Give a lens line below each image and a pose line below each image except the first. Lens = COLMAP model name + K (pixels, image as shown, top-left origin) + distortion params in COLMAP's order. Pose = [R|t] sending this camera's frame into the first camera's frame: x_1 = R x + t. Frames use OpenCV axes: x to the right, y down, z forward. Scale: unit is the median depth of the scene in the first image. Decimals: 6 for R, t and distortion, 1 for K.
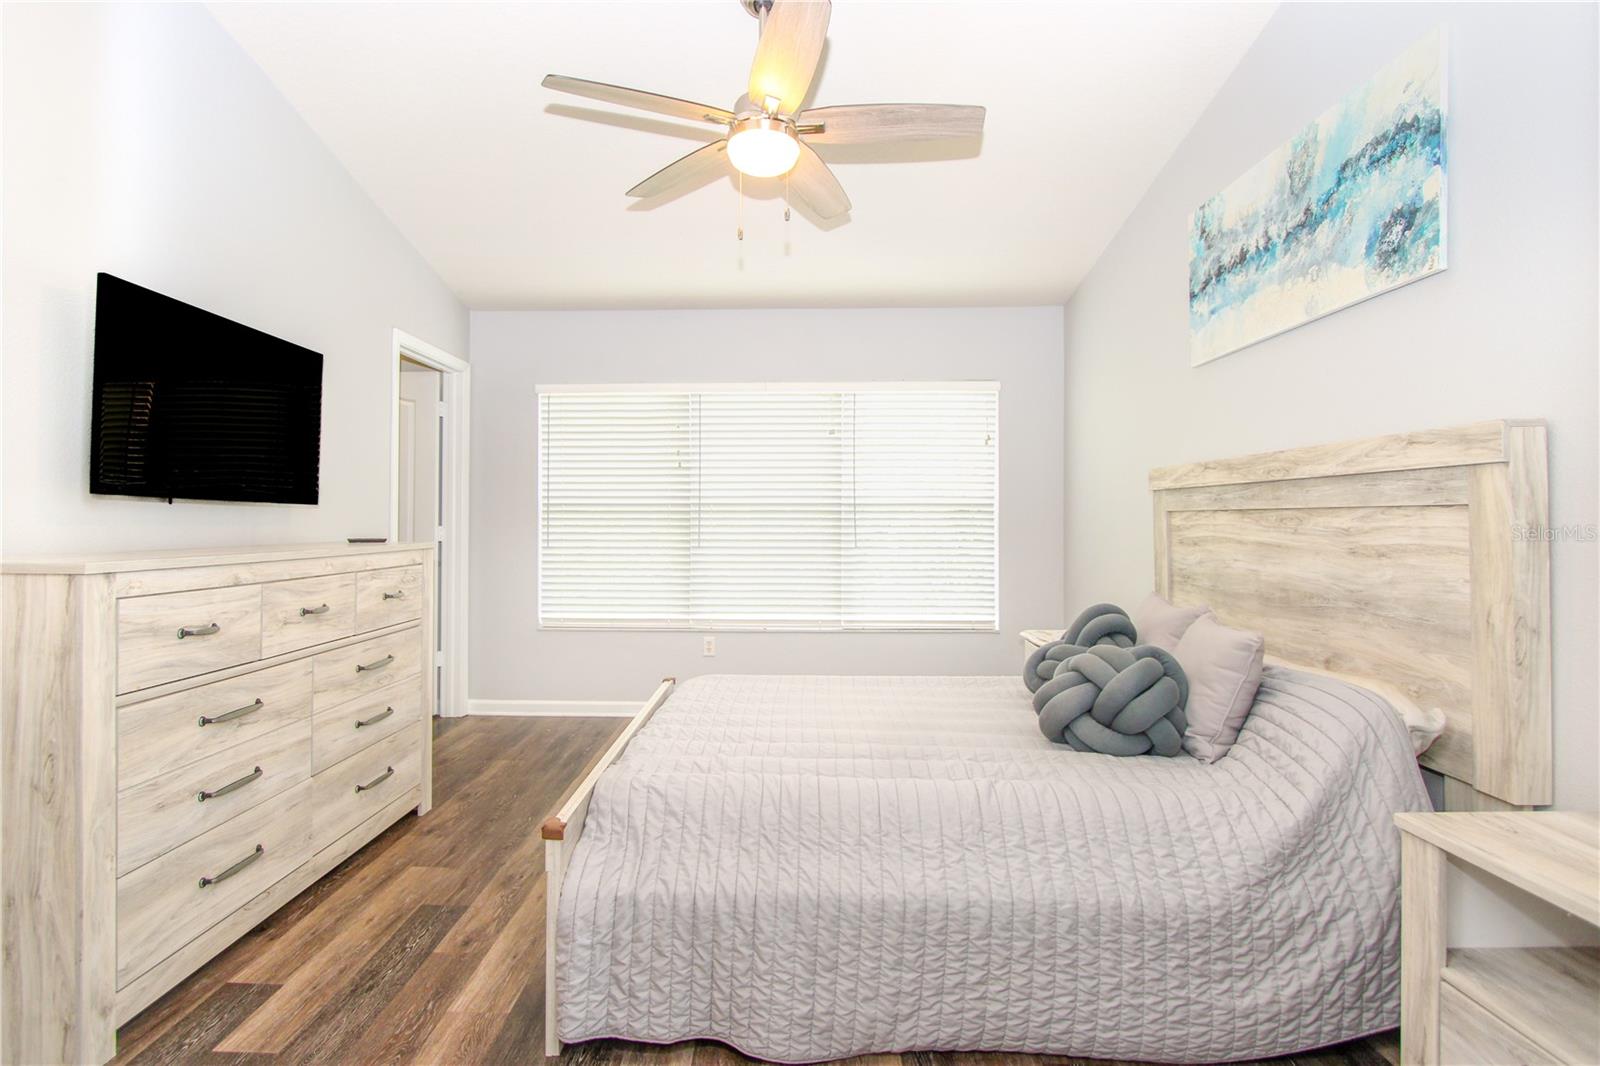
lens RADIAL K [[748.5, 0, 795.8], [0, 748.5, 538.4], [0, 0, 1]] dist [0.000355, -0.000312]
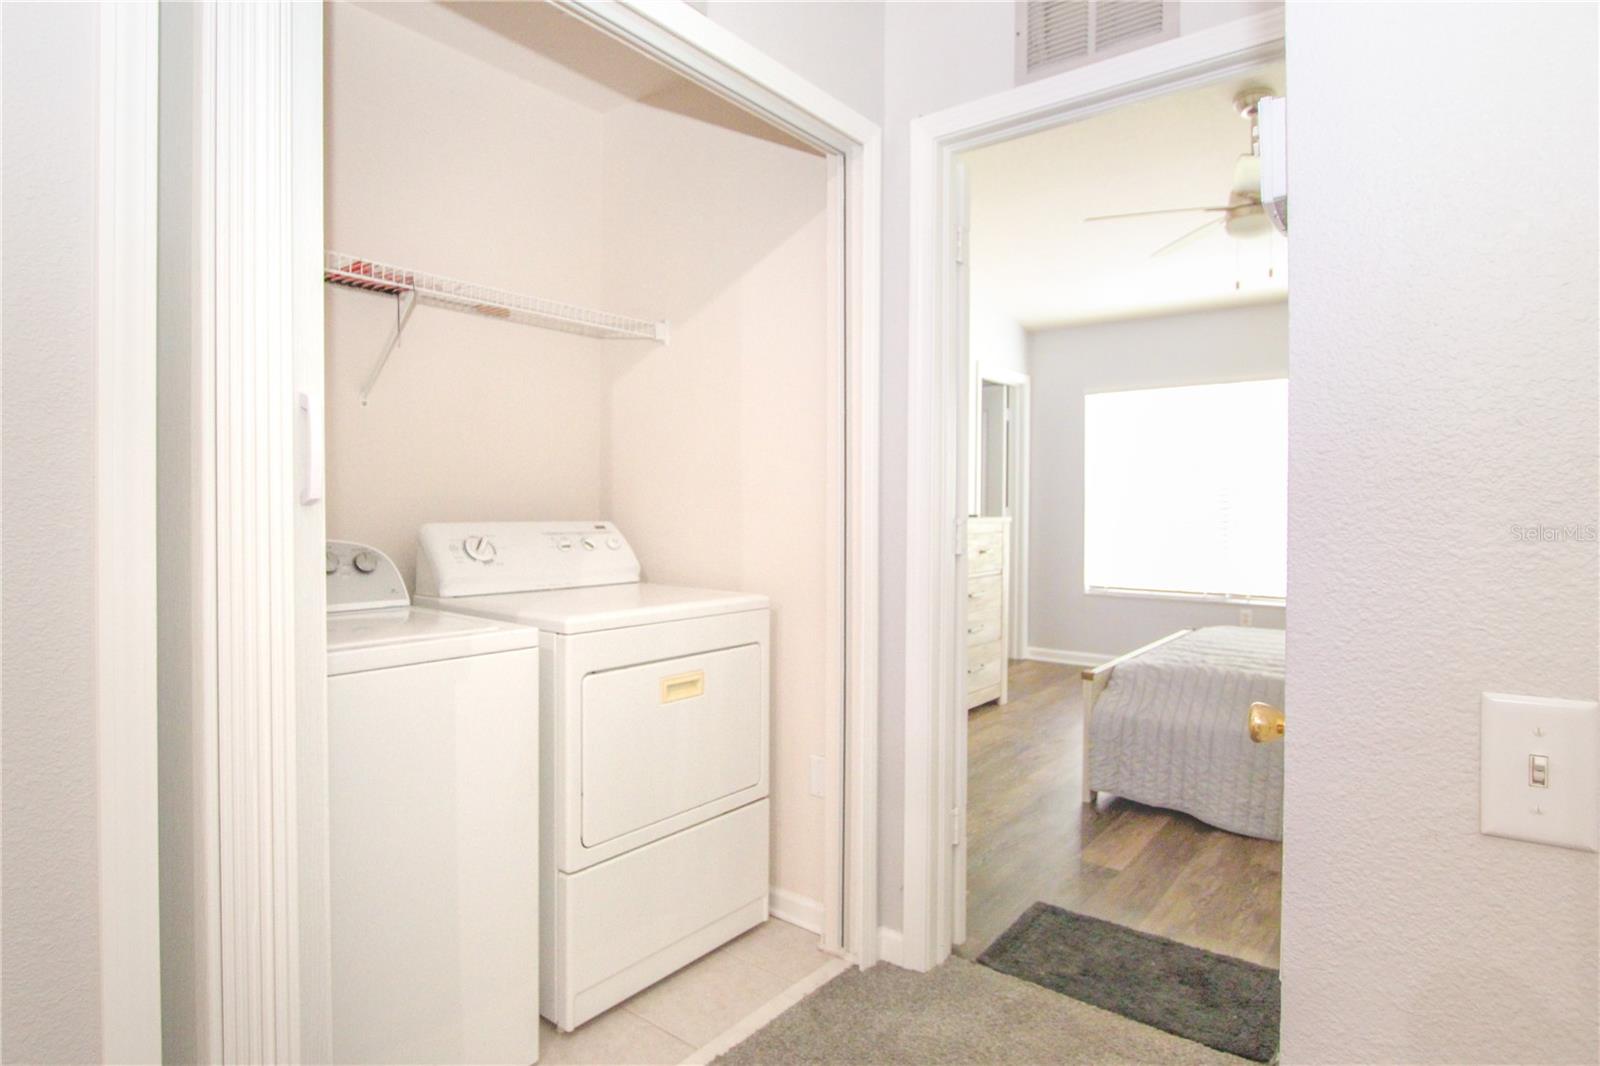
lens RADIAL K [[748.5, 0, 795.8], [0, 748.5, 538.4], [0, 0, 1]] dist [0.000355, -0.000312]
pose [[0.762176, 0.015004, -0.647196, 0.300482], [-0.002016, 0.999782, 0.020804, 0.030229], [0.647367, -0.014552, 0.762040, -0.817760]]
